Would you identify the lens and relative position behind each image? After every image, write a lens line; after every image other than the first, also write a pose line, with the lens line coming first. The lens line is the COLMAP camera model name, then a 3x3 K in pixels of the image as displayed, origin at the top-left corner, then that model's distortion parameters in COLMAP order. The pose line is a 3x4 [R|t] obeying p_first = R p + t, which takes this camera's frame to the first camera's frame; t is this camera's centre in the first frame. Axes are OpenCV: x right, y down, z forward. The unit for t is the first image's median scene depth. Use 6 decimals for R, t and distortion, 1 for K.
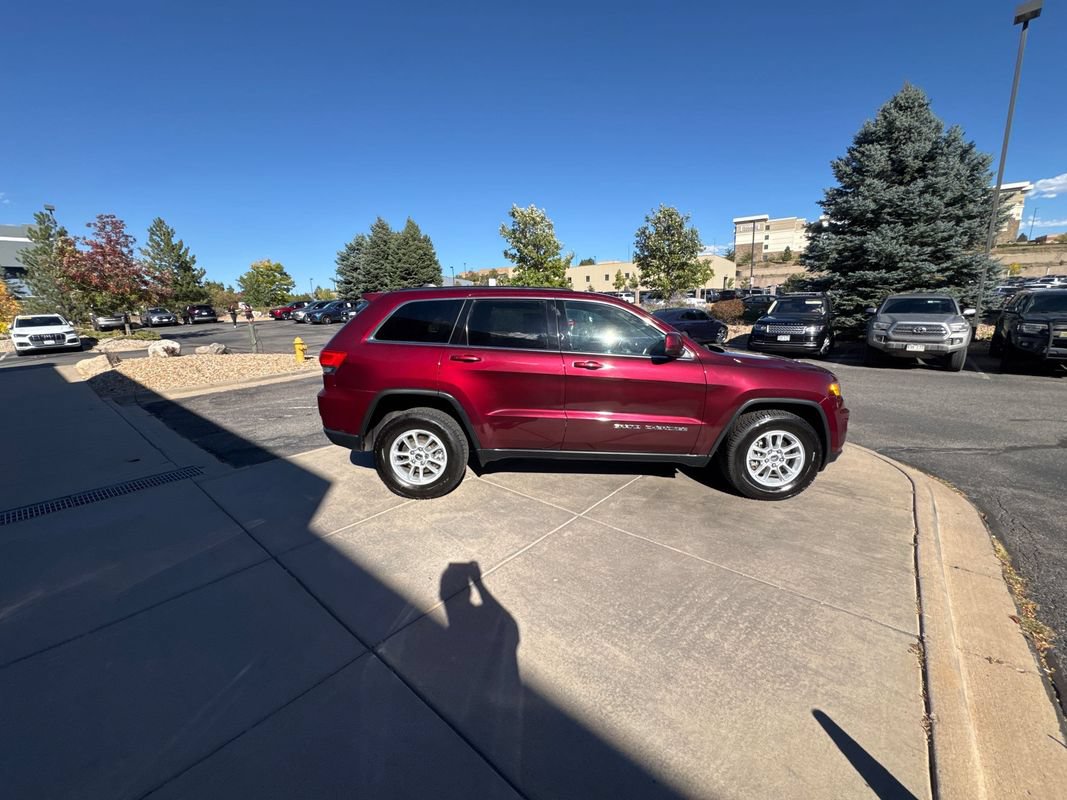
lens RADIAL K [[427.6, 0, 533.5], [0, 427.6, 400.0], [0, 0, 1]] dist [-0.006797, -0.000292]
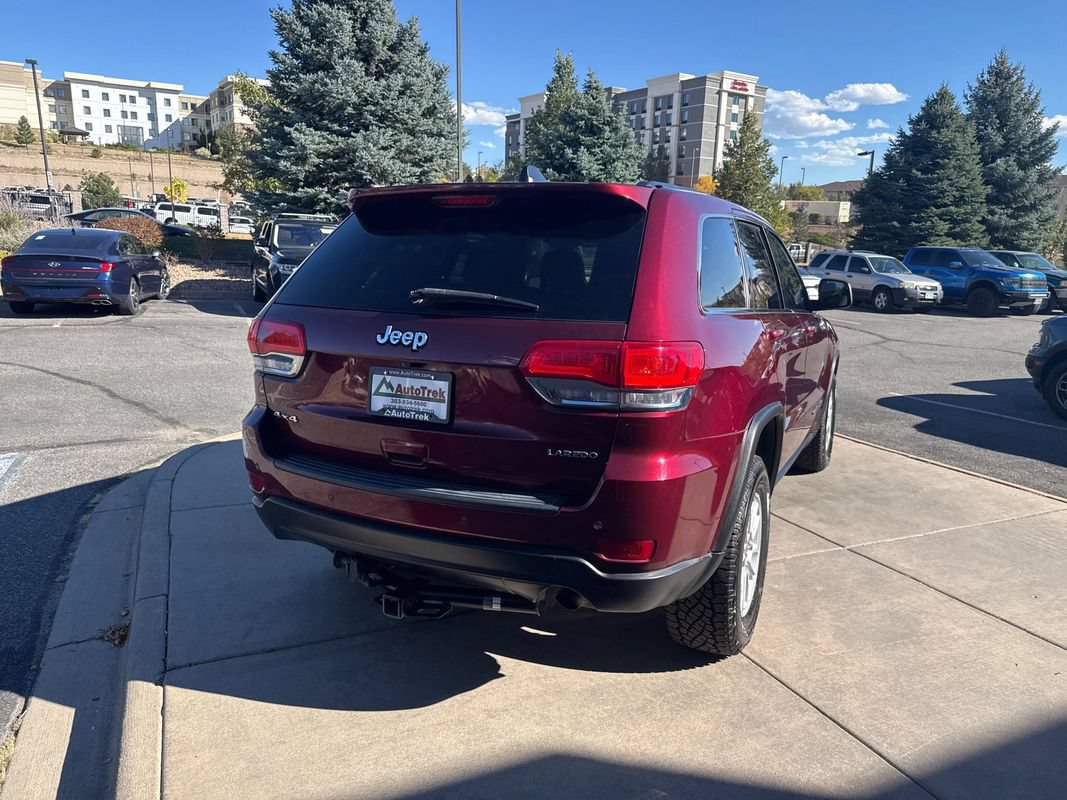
lens RADIAL K [[750.9, 0, 539.0], [0, 750.9, 399.8], [0, 0, 1]] dist [0.048947, -0.053105]
pose [[0.430984, -0.150248, 0.889763, -0.234122], [0.145257, 0.984733, 0.095925, -0.031100], [-0.890592, 0.087902, 0.446228, 0.178352]]
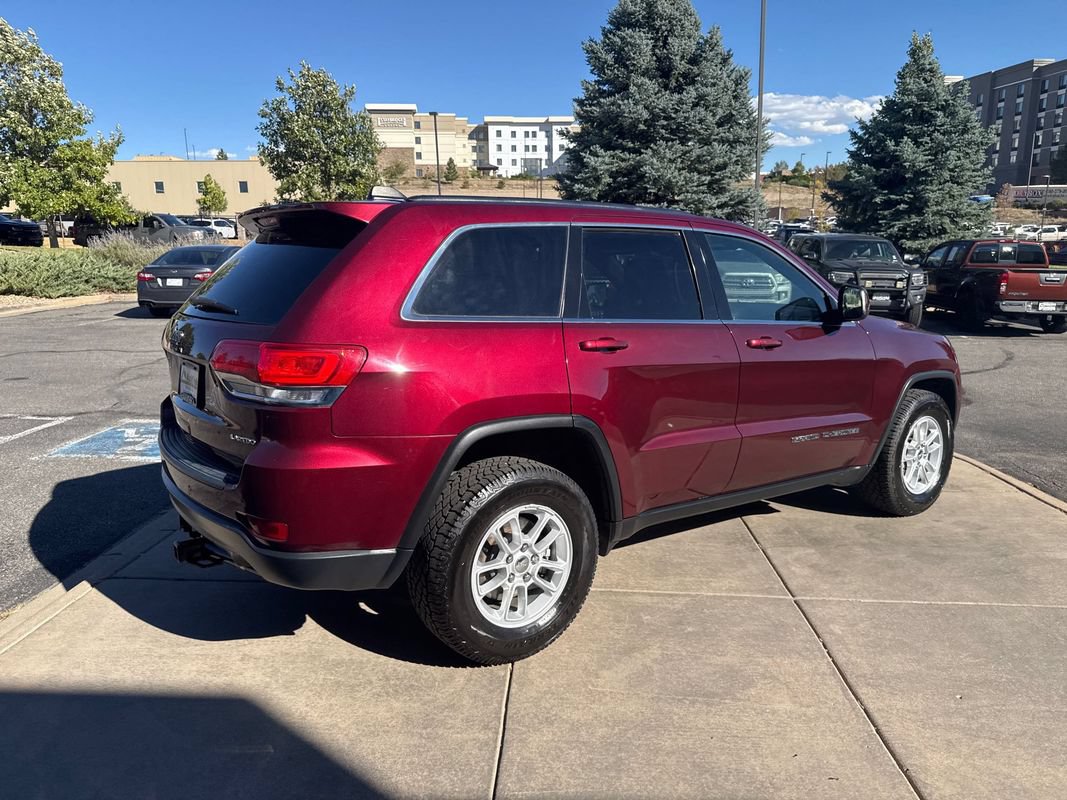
lens RADIAL K [[752.0, 0, 533.5], [0, 752.0, 400.0], [0, 0, 1]] dist [0.052860, -0.085787]
pose [[0.799185, -0.101608, 0.592435, -0.159471], [0.110820, 0.993620, 0.020920, -0.012975], [-0.590781, 0.048935, 0.805346, 0.073969]]
